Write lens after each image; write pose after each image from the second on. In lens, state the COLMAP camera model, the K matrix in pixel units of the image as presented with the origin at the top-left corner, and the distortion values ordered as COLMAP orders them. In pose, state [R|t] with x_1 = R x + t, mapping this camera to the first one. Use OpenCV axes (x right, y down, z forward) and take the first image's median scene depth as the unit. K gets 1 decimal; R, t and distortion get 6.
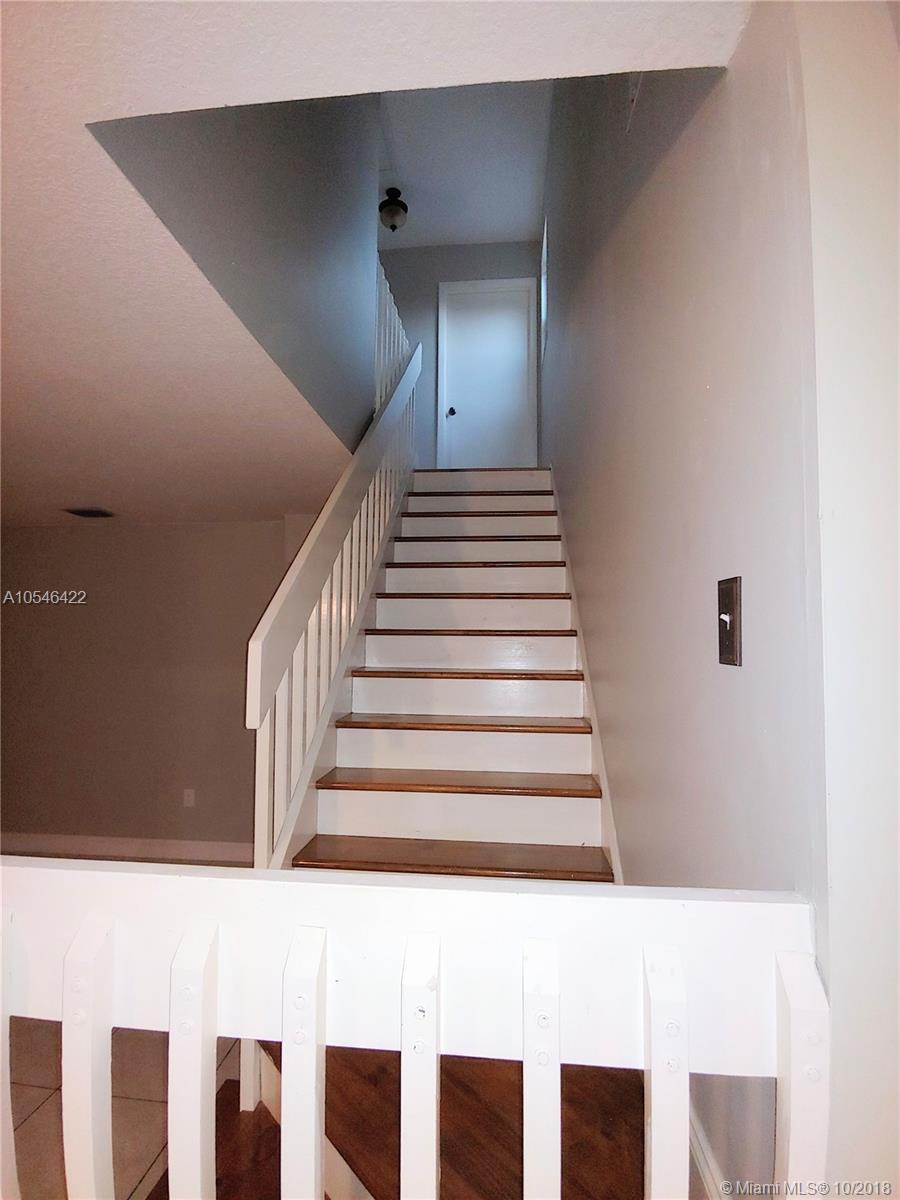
lens RADIAL K [[598.8, 0, 450.0], [0, 598.8, 600.0], [0, 0, 1]] dist [-0.014211, -0.000105]
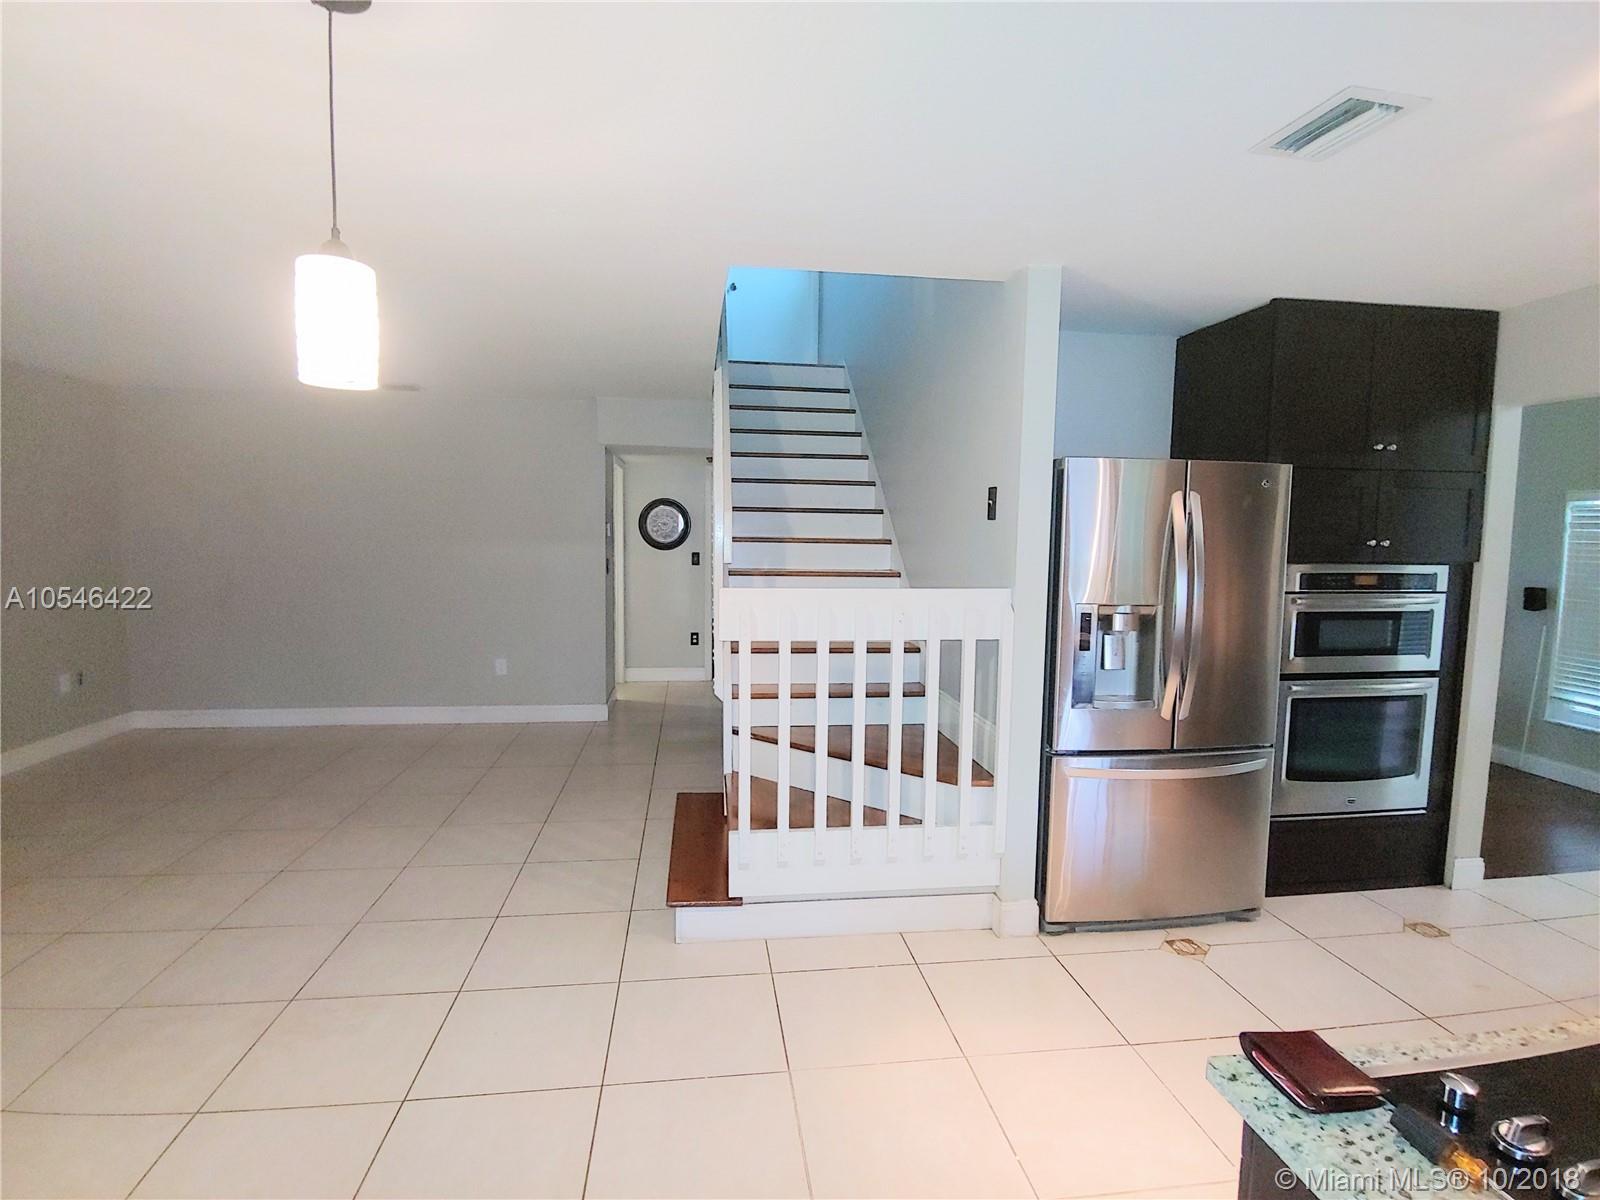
lens RADIAL K [[798.4, 0, 800.0], [0, 798.4, 600.0], [0, 0, 1]] dist [-0.014211, -0.000105]
pose [[0.975793, -0.014275, 0.218228, -0.273808], [-0.020204, 0.987715, 0.154952, -0.017423], [-0.217759, -0.155610, 0.963518, -0.548875]]
